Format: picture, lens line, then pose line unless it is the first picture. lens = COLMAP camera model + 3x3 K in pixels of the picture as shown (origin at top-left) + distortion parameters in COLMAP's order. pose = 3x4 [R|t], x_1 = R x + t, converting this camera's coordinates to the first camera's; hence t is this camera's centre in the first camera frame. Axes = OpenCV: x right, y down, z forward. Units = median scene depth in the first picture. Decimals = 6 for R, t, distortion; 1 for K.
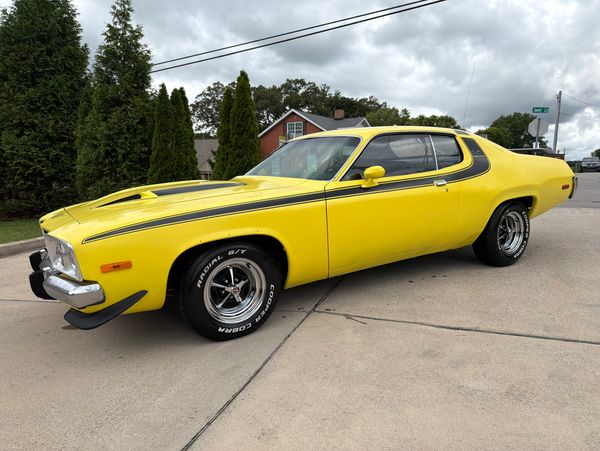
lens RADIAL K [[420.4, 0, 300.4], [0, 420.4, 226.6], [0, 0, 1]] dist [0.021223, -0.038605]
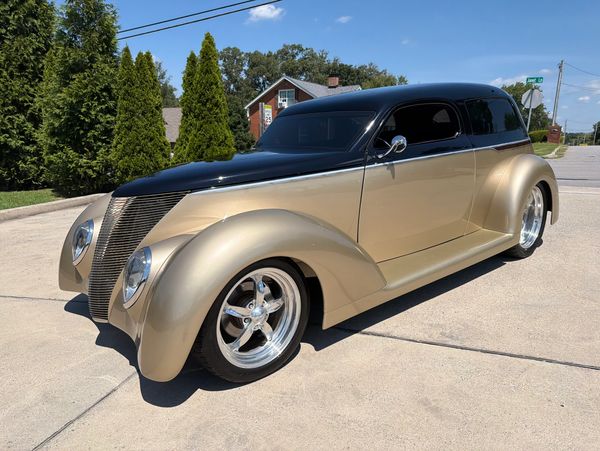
lens RADIAL K [[420.4, 0, 298.3], [0, 420.4, 228.3], [0, 0, 1]] dist [0.021223, -0.038605]
pose [[0.999971, 0.007550, 0.000414, 0.051485], [-0.007560, 0.997233, 0.073955, -0.009697], [0.000146, -0.073956, 0.997261, 0.031145]]
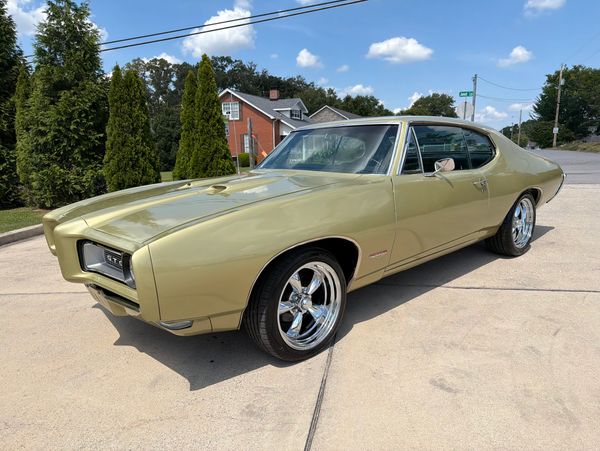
lens RADIAL K [[420.4, 0, 300.1], [0, 420.4, 225.4], [0, 0, 1]] dist [0.021223, -0.038605]
pose [[0.985894, -0.043129, 0.161716, -0.072494], [0.036054, 0.998271, 0.046434, -0.004475], [-0.163439, -0.039948, 0.985744, -0.032608]]
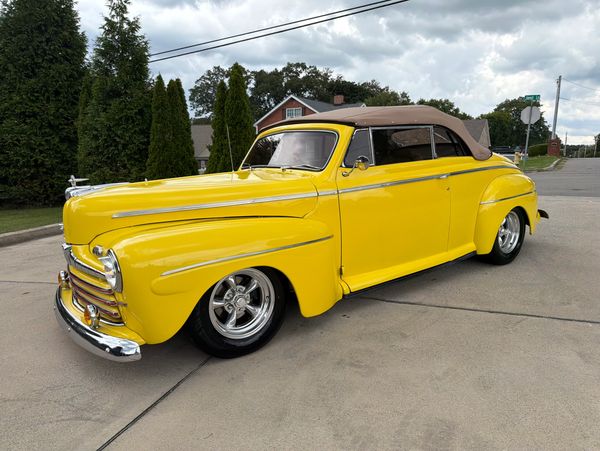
lens RADIAL K [[420.4, 0, 302.1], [0, 420.4, 227.0], [0, 0, 1]] dist [0.021223, -0.038605]
pose [[0.999990, -0.004190, -0.001311, 0.020138], [0.004234, 0.999336, 0.036198, -0.004000], [0.001158, -0.036203, 0.999344, -0.041117]]
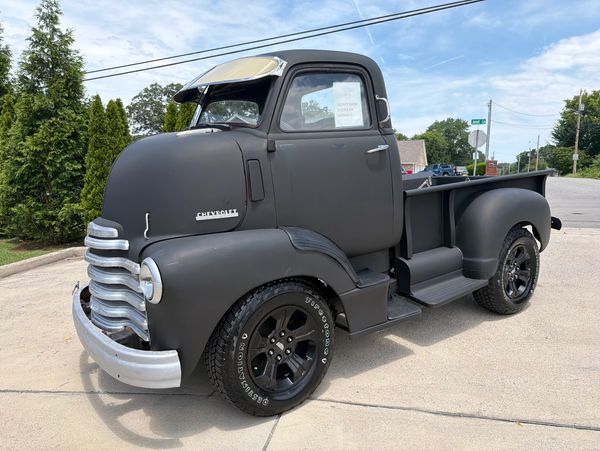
lens RADIAL K [[420.4, 0, 294.5], [0, 420.4, 228.1], [0, 0, 1]] dist [0.021223, -0.038605]
pose [[0.992673, -0.021209, 0.118953, -0.014671], [0.021474, 0.999769, -0.000950, -0.035641], [-0.118905, 0.003497, 0.992899, 0.037406]]
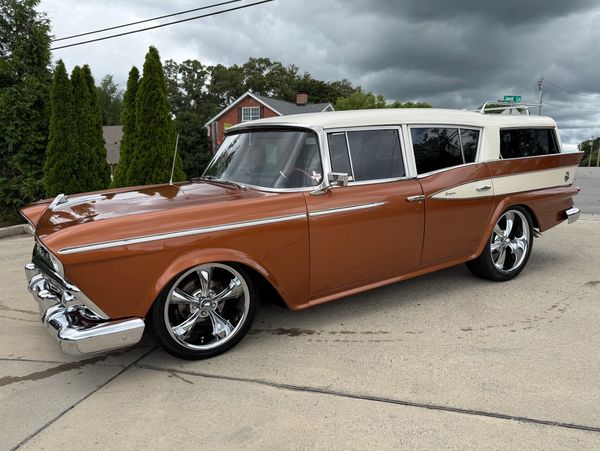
lens RADIAL K [[468.7, 0, 300.6], [0, 468.7, 230.1], [0, 0, 1]] dist [0.012255, -0.032001]
pose [[0.997615, -0.001843, 0.069001, 0.070925], [0.000937, 0.999913, 0.013156, -0.013139], [-0.069019, -0.013059, 0.997530, 0.035964]]
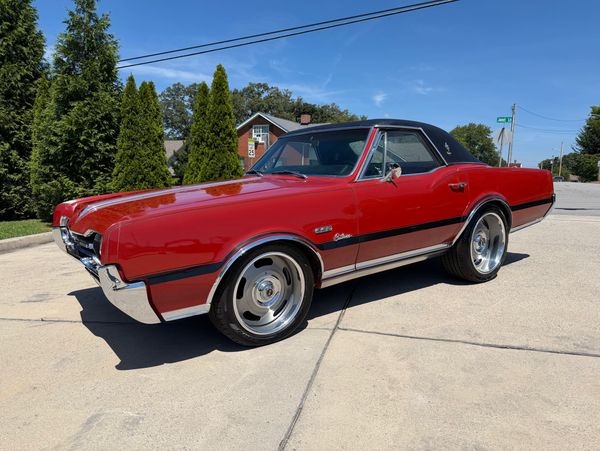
lens RADIAL K [[420.4, 0, 298.9], [0, 420.4, 228.4], [0, 0, 1]] dist [0.021223, -0.038605]
pose [[0.995873, 0.007919, 0.090412, -0.033428], [-0.007211, 0.999941, -0.008154, 0.000285], [-0.090471, 0.007469, 0.995871, 0.034293]]
